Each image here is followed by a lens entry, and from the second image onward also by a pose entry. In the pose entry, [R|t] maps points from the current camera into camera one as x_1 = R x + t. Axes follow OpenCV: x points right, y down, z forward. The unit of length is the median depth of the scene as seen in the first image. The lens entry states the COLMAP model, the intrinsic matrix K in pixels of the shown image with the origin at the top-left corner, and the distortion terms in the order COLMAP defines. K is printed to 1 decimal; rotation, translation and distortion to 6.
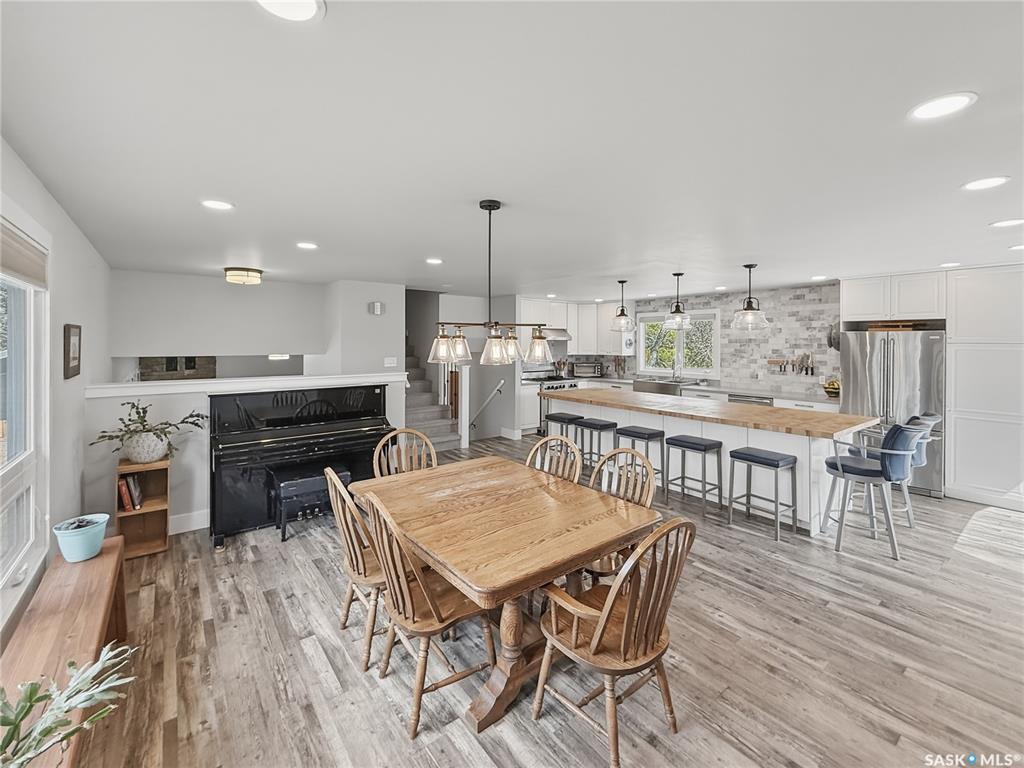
lens RADIAL K [[430.0, 0, 496.7], [0, 430.0, 343.3], [0, 0, 1]] dist [0.000037, -0.000377]
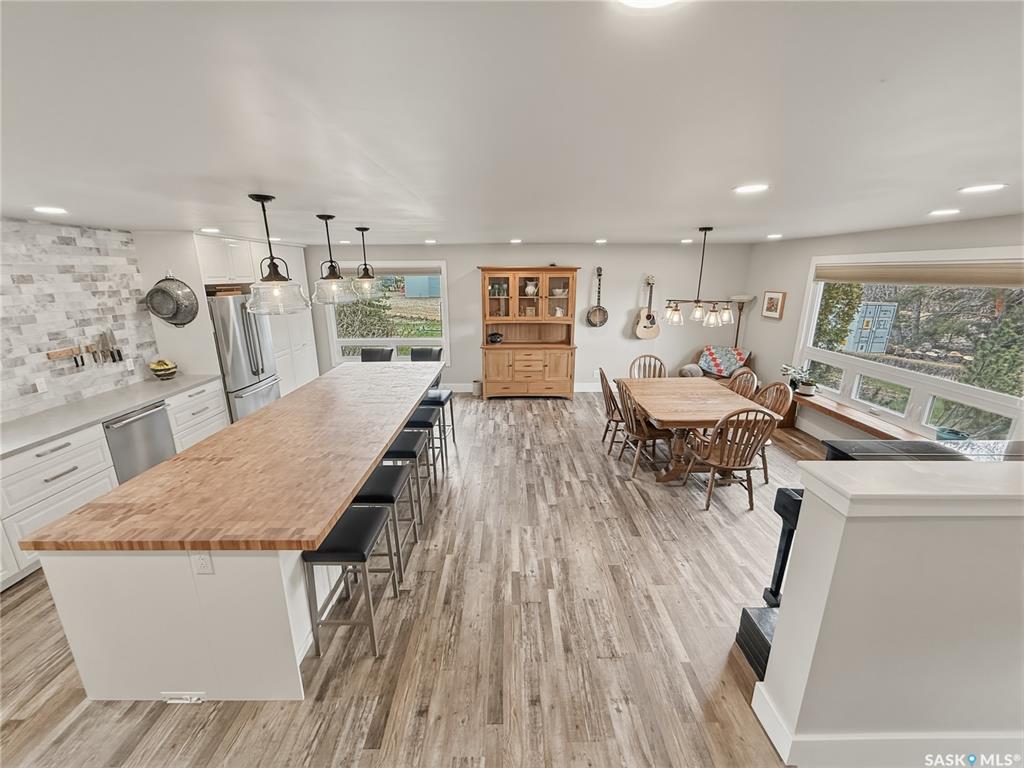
lens RADIAL K [[409.2, 0, 536.9], [0, 409.2, 372.2], [0, 0, 1]] dist [0.003813, -0.001497]
pose [[-0.856307, -0.126653, 0.500696, -0.172475], [-0.001065, 0.969896, 0.243516, -0.066788], [-0.516465, 0.207992, -0.830664, 1.126571]]
